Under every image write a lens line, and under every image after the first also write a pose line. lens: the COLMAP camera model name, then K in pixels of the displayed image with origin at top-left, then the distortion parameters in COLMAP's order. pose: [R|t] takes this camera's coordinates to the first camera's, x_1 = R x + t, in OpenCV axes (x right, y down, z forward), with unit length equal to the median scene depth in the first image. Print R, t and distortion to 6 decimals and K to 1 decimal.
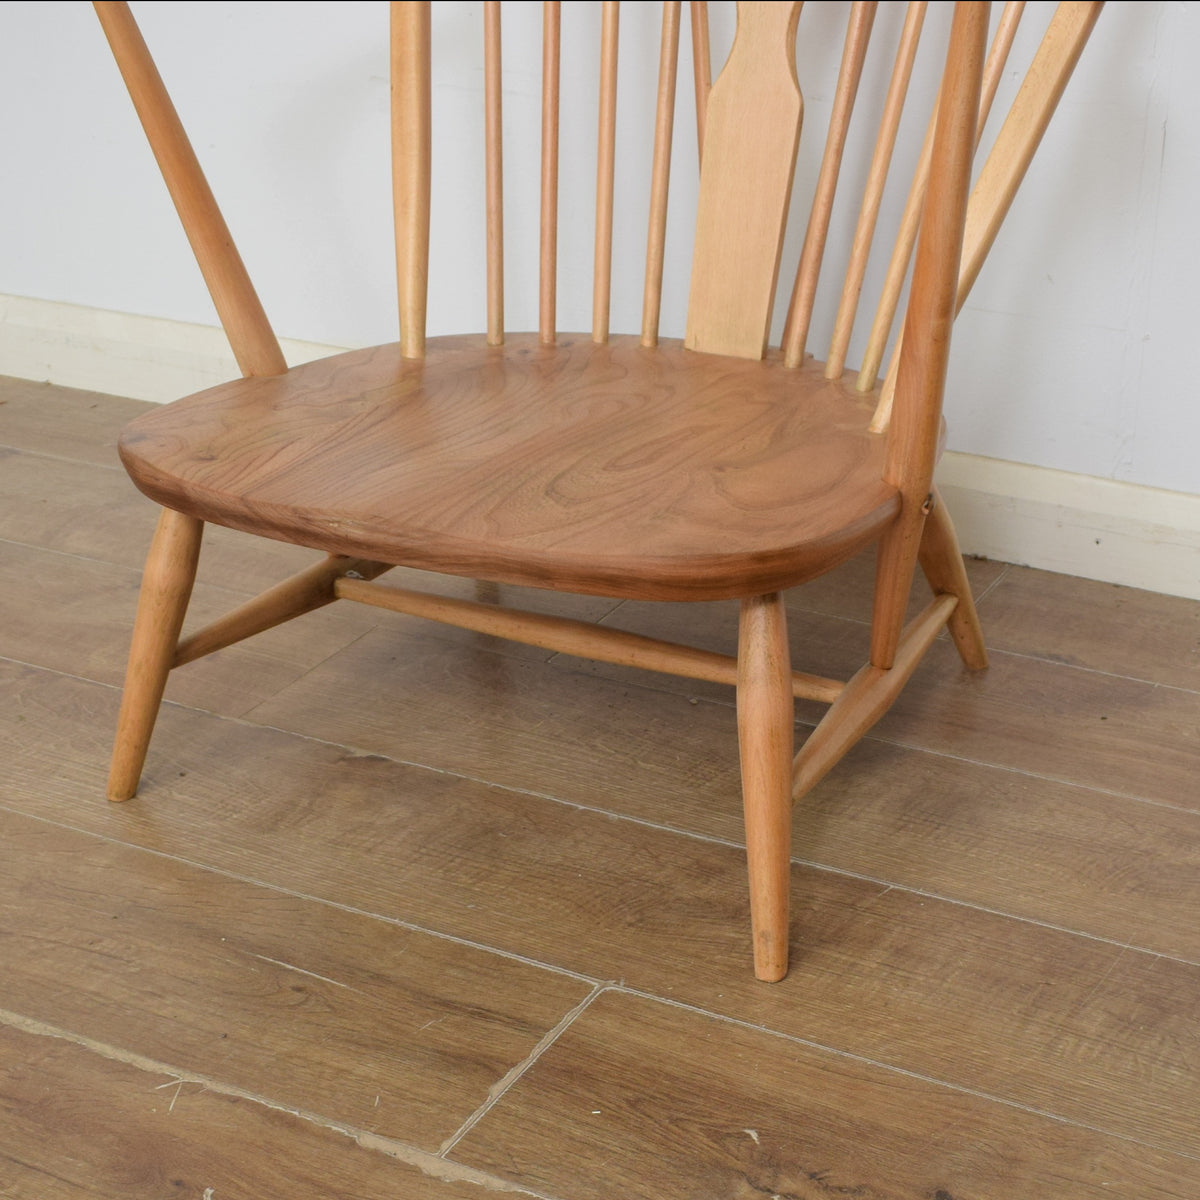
lens RADIAL K [[2060.9, 0, 784.3], [0, 2060.9, 887.5], [0, 0, 1]] dist [-0.091551, -0.025266]
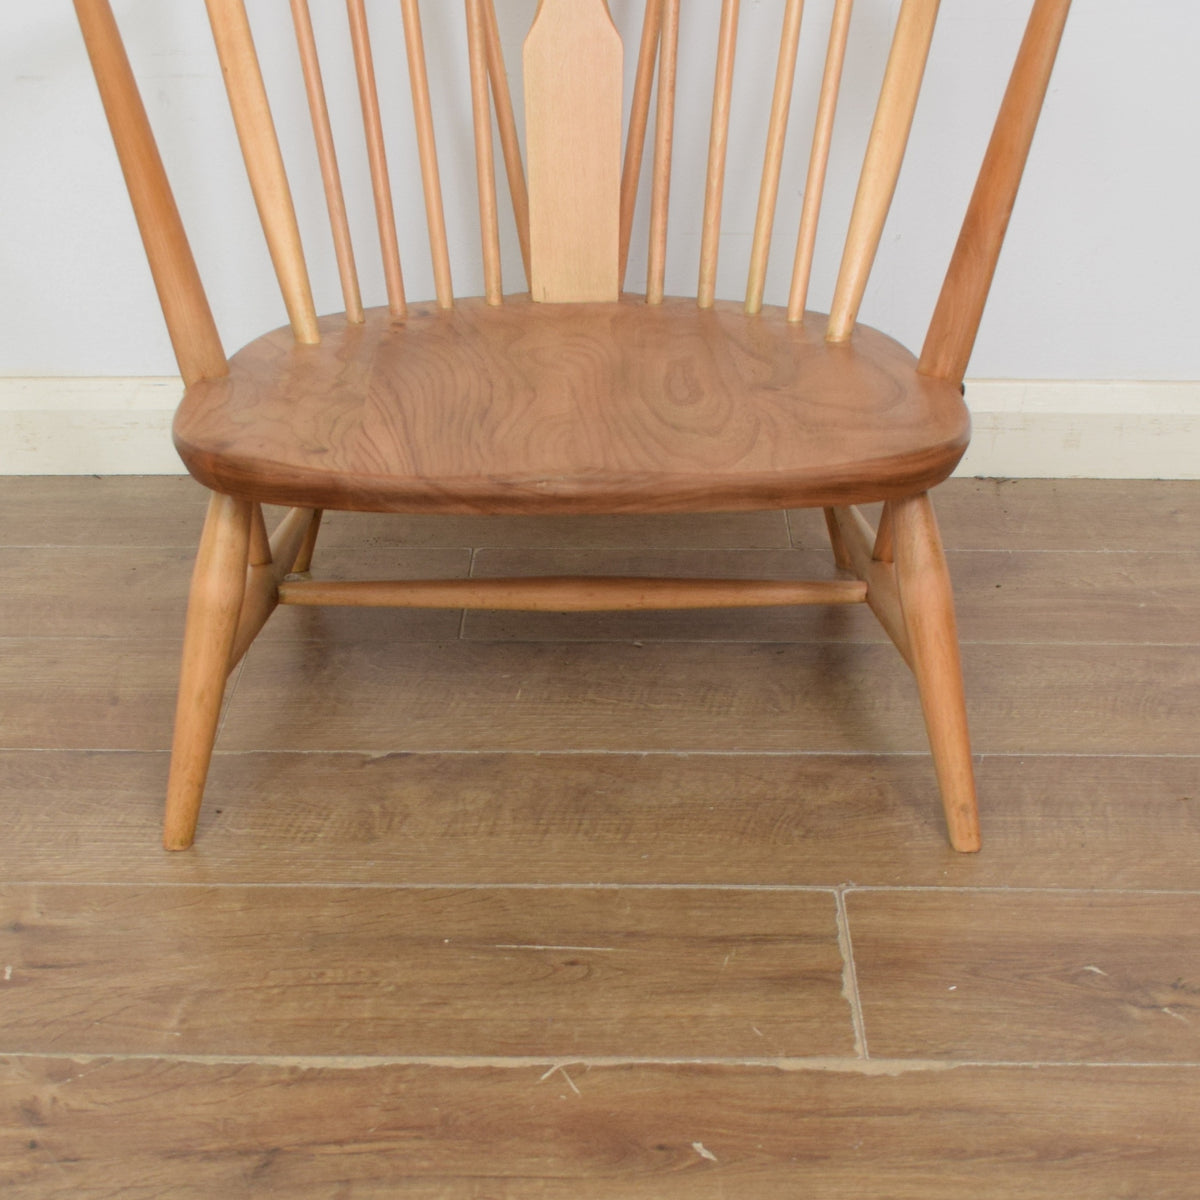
lens RADIAL K [[2267.2, 0, 567.5], [0, 2267.2, 830.2], [0, 0, 1]] dist [-0.090036, -0.052722]
pose [[0.915184, -0.215067, 0.340859, -0.549789], [0.230495, 0.973061, -0.004905, -0.006379], [-0.330621, 0.083055, 0.940102, -0.012189]]
